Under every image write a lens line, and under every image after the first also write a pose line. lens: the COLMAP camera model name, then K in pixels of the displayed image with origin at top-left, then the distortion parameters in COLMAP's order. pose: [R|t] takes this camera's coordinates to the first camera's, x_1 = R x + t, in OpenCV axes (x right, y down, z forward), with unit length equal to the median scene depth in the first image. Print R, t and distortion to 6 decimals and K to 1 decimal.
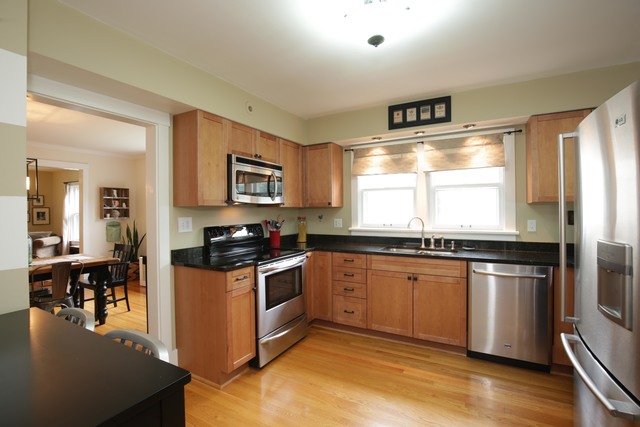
lens RADIAL K [[293.8, 0, 322.4], [0, 293.8, 212.5], [0, 0, 1]] dist [-0.029179, 0.001368]
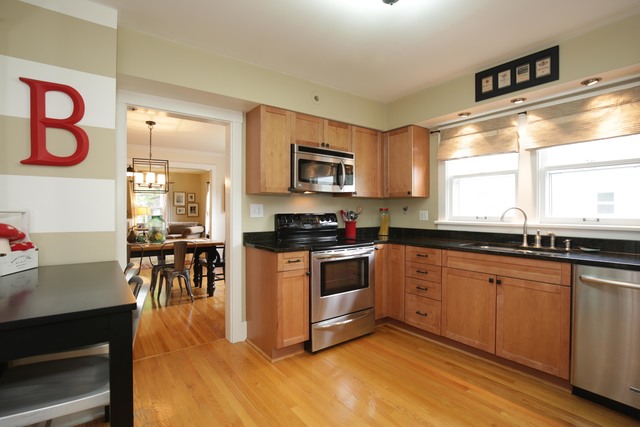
lens RADIAL K [[309.0, 0, 318.5], [0, 309.0, 211.6], [0, 0, 1]] dist [-0.023642, 0.001500]
pose [[0.909799, 0.011222, -0.414898, 0.196418], [-0.011945, 0.999928, 0.000852, 0.035591], [0.414878, 0.004181, 0.909868, 0.027073]]
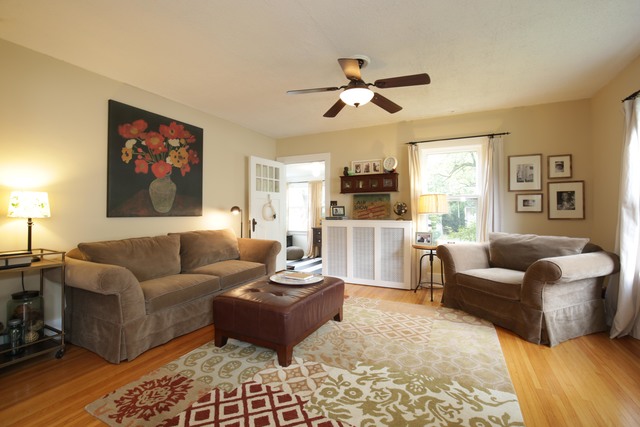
lens RADIAL K [[293.8, 0, 322.0], [0, 293.8, 210.7], [0, 0, 1]] dist [-0.029179, 0.001368]
pose [[0.059262, 0.002624, -0.998239, -1.613014], [-0.006247, 0.999978, 0.002257, 0.087638], [0.998223, 0.006103, 0.059278, 1.717167]]
